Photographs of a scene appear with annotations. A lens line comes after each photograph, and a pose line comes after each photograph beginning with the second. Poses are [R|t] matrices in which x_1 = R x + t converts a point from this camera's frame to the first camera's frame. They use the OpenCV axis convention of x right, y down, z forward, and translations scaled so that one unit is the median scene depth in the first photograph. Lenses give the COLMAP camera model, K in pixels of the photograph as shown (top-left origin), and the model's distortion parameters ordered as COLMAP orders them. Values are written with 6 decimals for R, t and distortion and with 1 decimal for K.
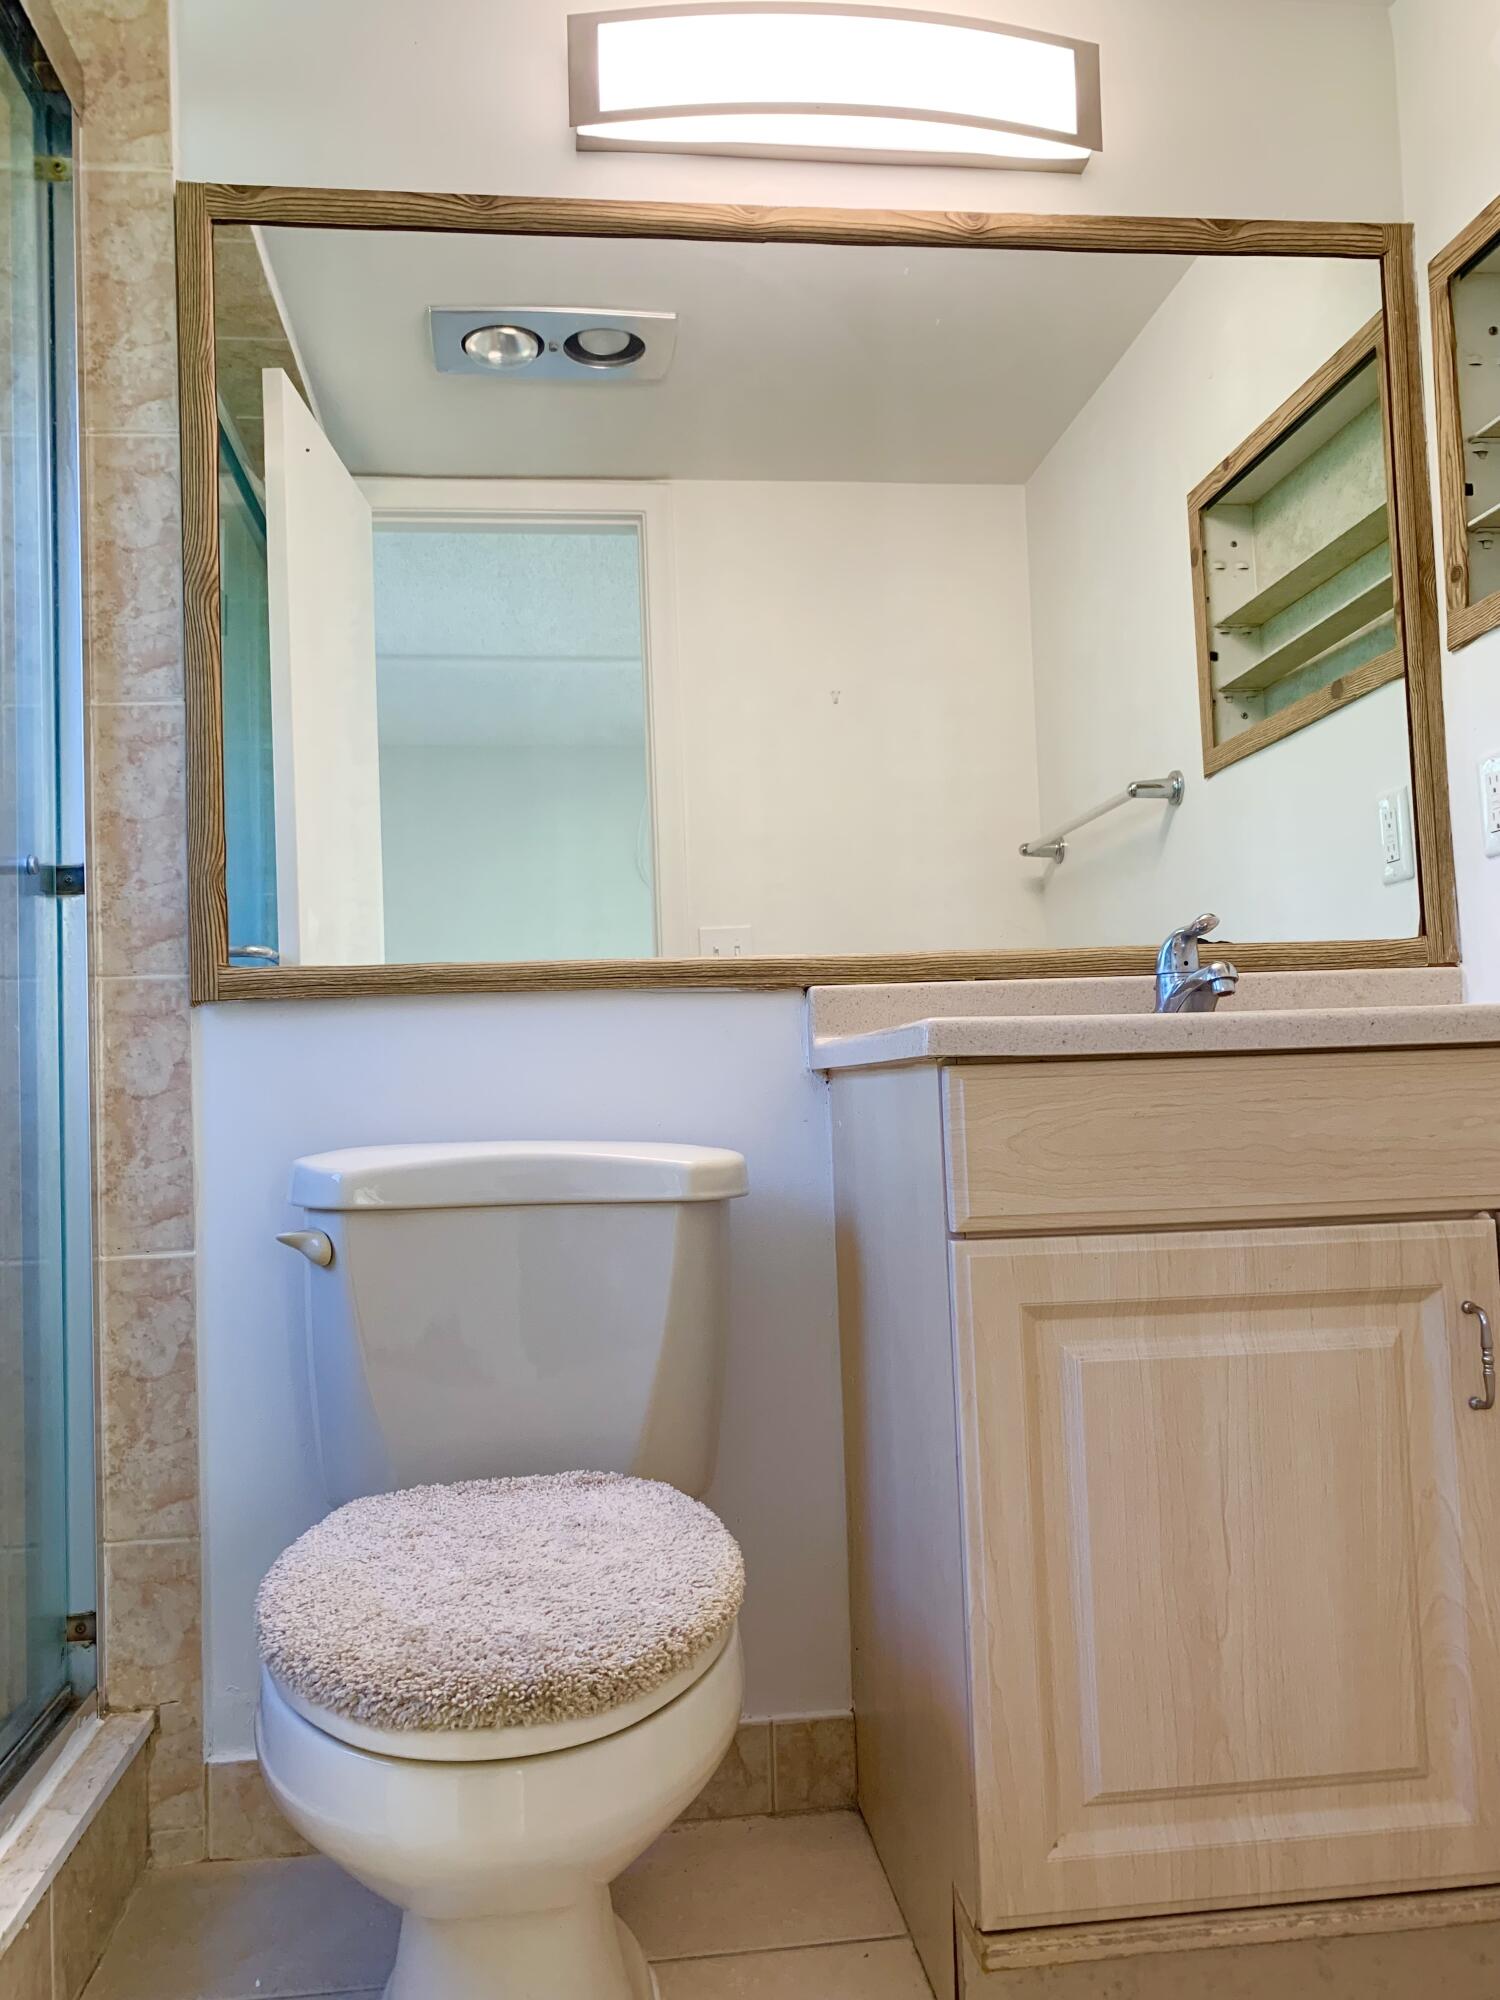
lens RADIAL K [[1524.7, 0, 738.1], [0, 1524.7, 1013.4], [0, 0, 1]] dist [0.049284, -0.054804]
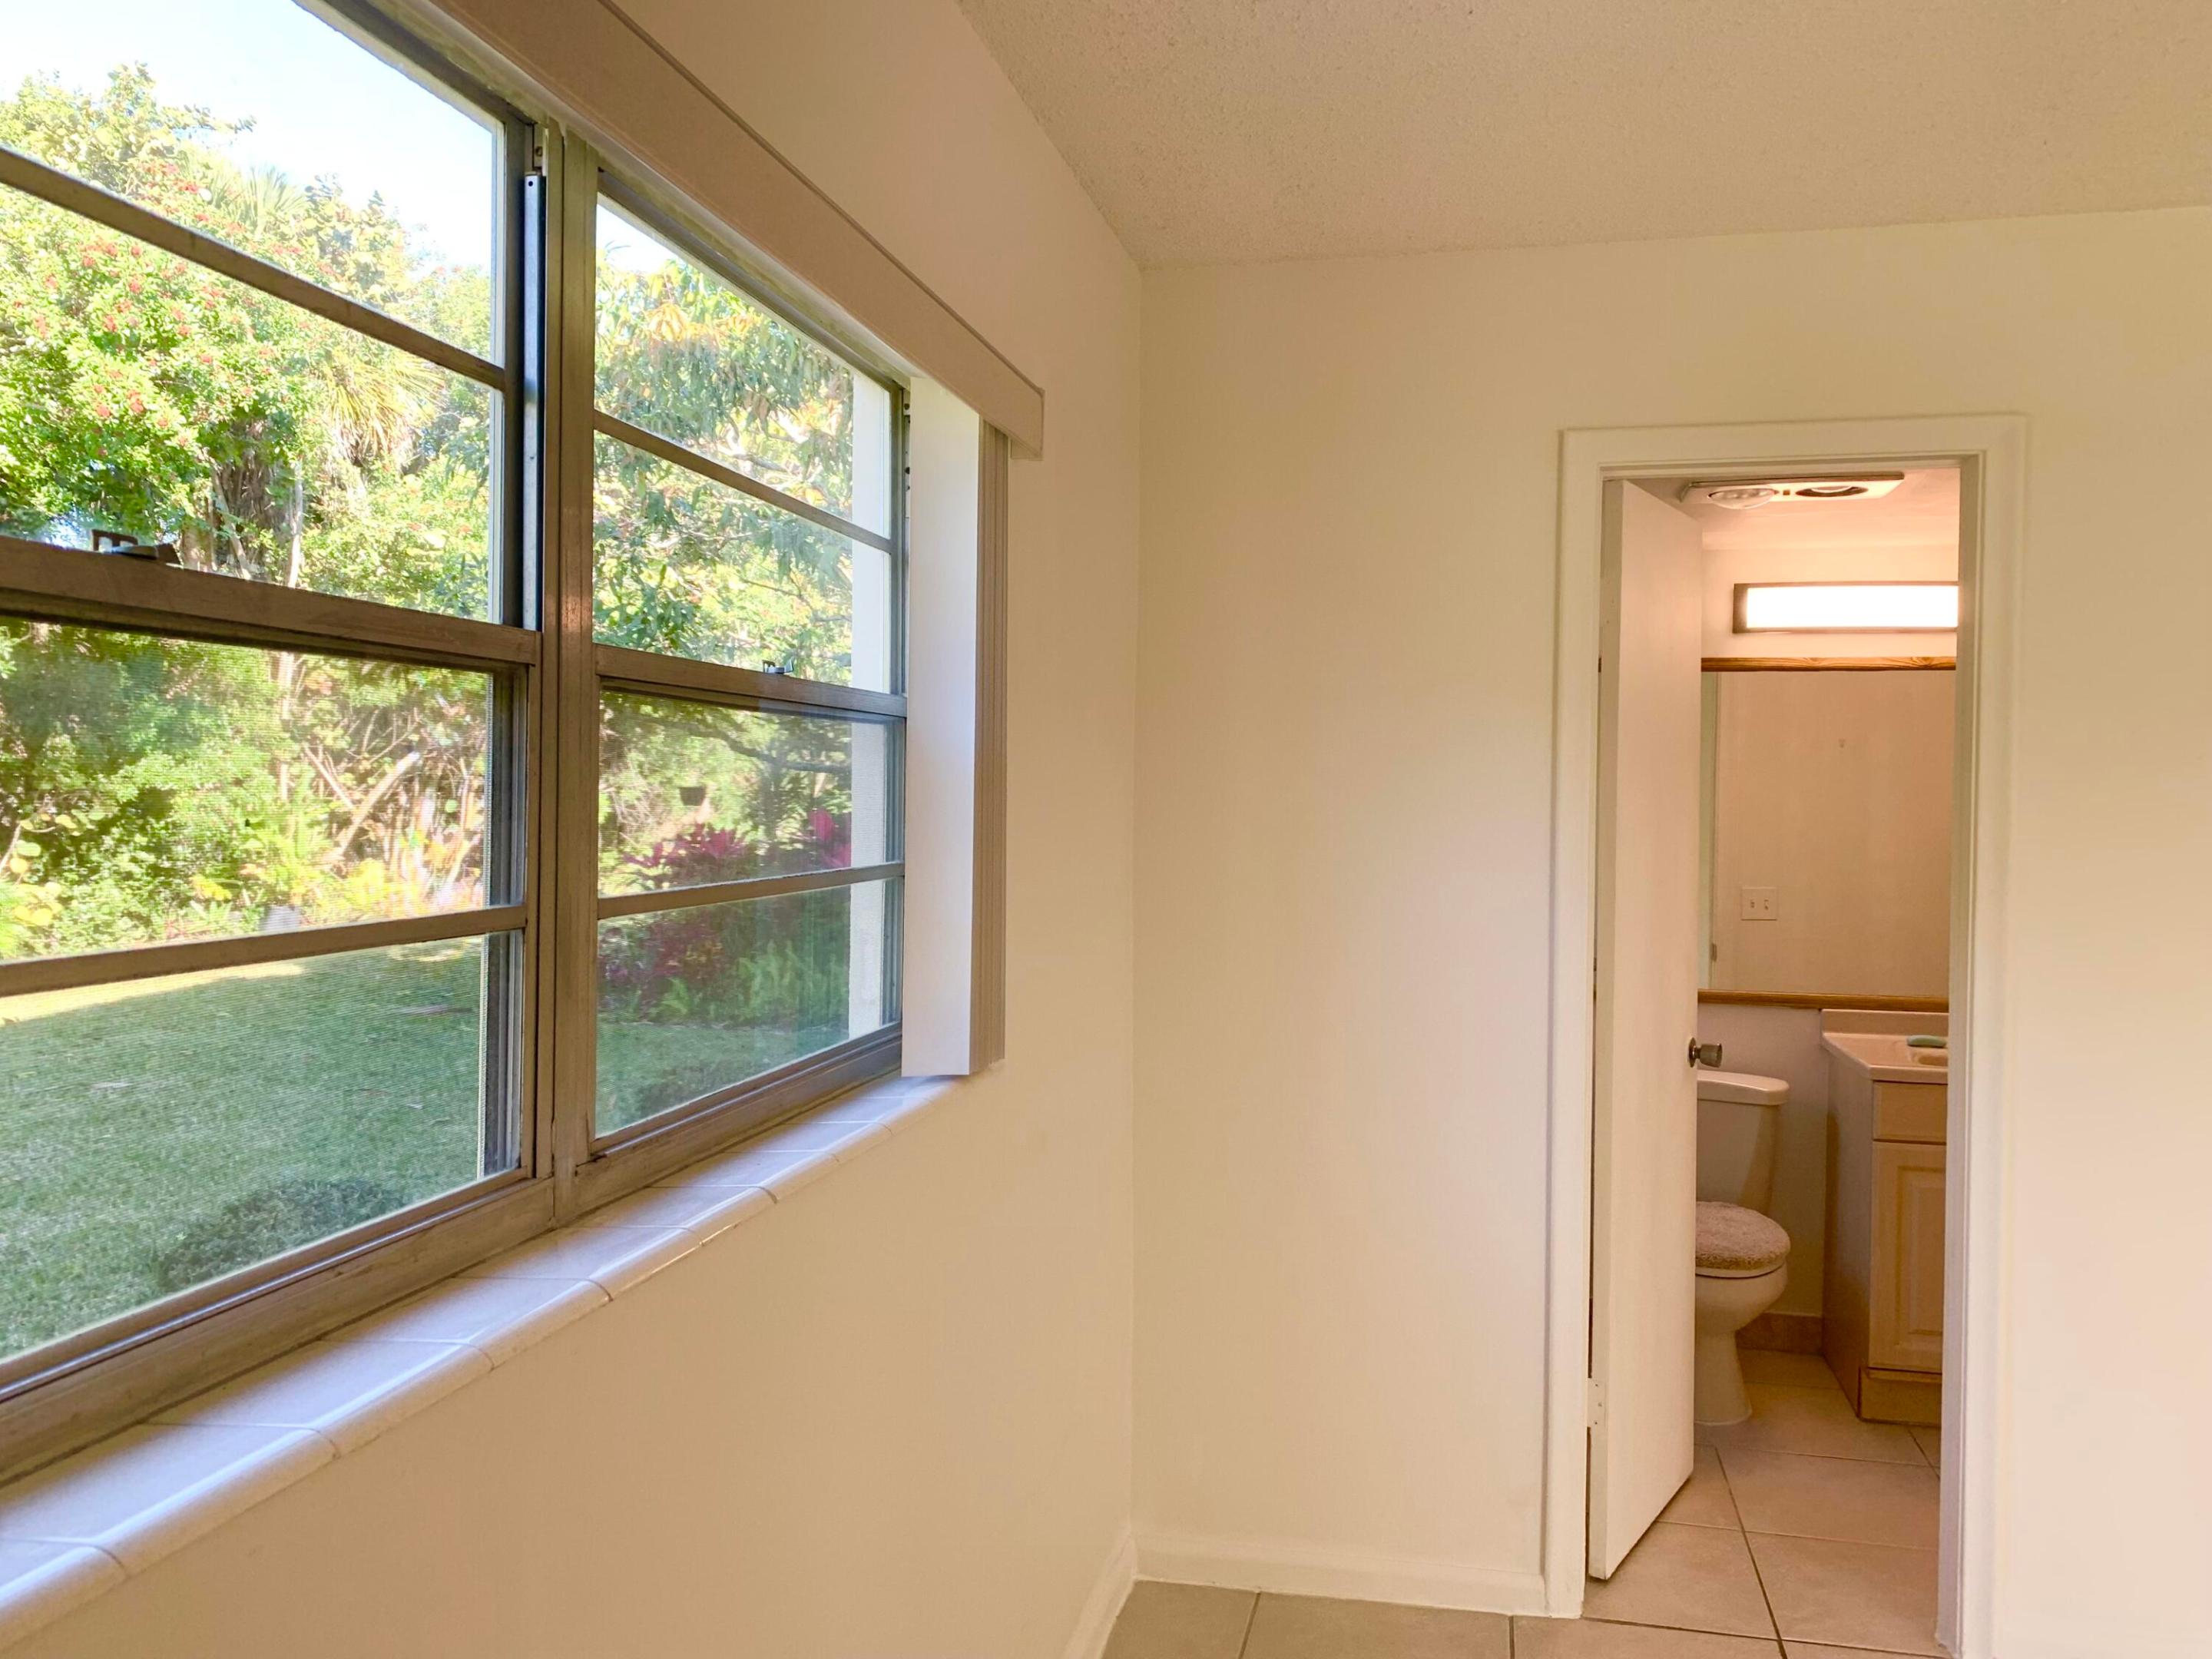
lens RADIAL K [[1686.3, 0, 1100.3], [0, 1686.3, 823.2], [0, 0, 1]] dist [0.049284, -0.054804]
pose [[0.942608, 0.053970, -0.329512, -0.179745], [-0.024586, 0.995390, 0.092700, -0.606186], [0.332996, -0.079279, 0.939590, -2.096205]]
